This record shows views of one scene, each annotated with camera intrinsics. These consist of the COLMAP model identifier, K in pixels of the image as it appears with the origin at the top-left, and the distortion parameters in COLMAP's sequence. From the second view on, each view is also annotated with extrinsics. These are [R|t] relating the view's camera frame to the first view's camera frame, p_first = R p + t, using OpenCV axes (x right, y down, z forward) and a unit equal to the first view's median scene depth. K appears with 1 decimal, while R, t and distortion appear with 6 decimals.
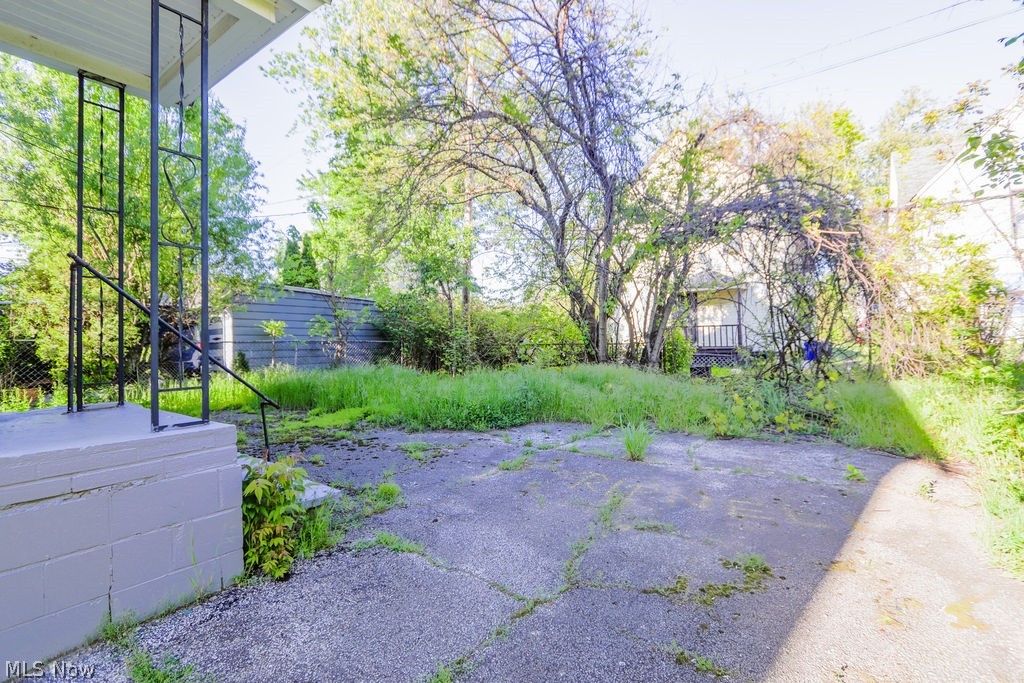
lens RADIAL K [[473.5, 0, 510.0], [0, 473.5, 338.6], [0, 0, 1]] dist [-0.015405, 0.000930]
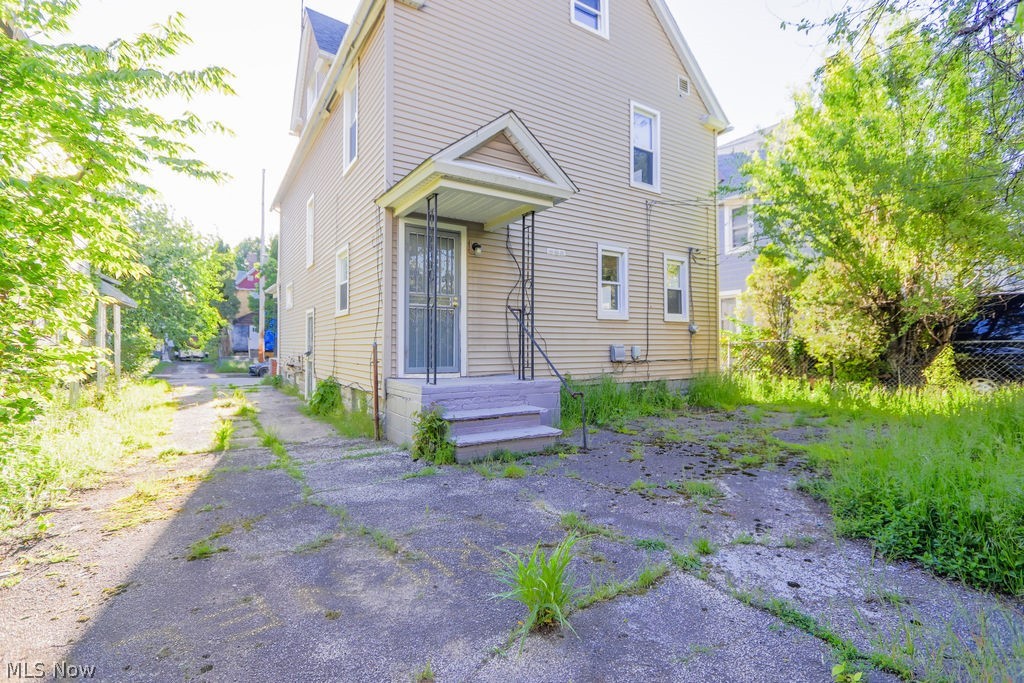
lens RADIAL K [[473.5, 0, 511.4], [0, 473.5, 342.1], [0, 0, 1]] dist [-0.015405, 0.000930]
pose [[-0.370363, 0.013212, -0.928793, 0.975524], [0.014519, 0.999859, 0.008433, -0.028789], [0.928774, -0.010362, -0.370502, 1.602405]]
